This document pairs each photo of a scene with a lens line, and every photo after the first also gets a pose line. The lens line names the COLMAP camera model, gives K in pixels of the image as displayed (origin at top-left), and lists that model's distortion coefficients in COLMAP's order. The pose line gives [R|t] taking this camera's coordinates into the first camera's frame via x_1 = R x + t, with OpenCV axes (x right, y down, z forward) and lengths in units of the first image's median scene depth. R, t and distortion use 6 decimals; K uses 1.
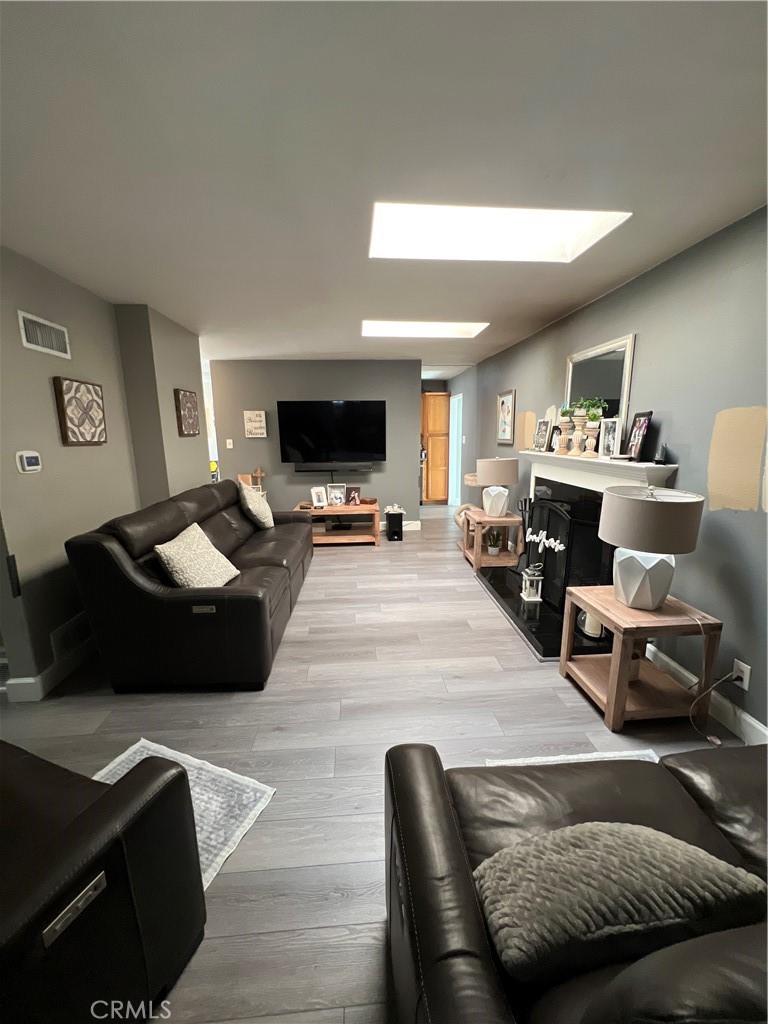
lens RADIAL K [[407.8, 0, 384.8], [0, 407.8, 510.0], [0, 0, 1]] dist [-0.002015, -0.000062]
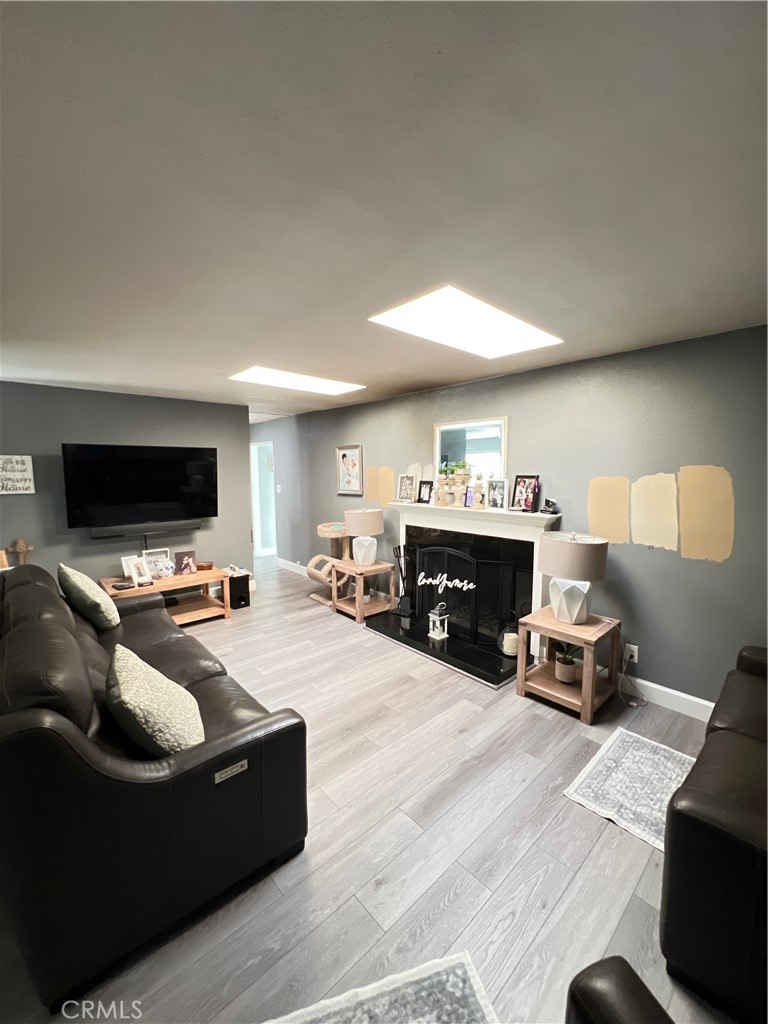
lens RADIAL K [[407.8, 0, 384.8], [0, 407.8, 510.8], [0, 0, 1]] dist [-0.002015, -0.000062]
pose [[0.788451, -0.054179, 0.612707, -0.392616], [0.111921, 0.992121, -0.056294, -0.071130], [-0.604830, 0.112960, 0.788303, 0.169440]]
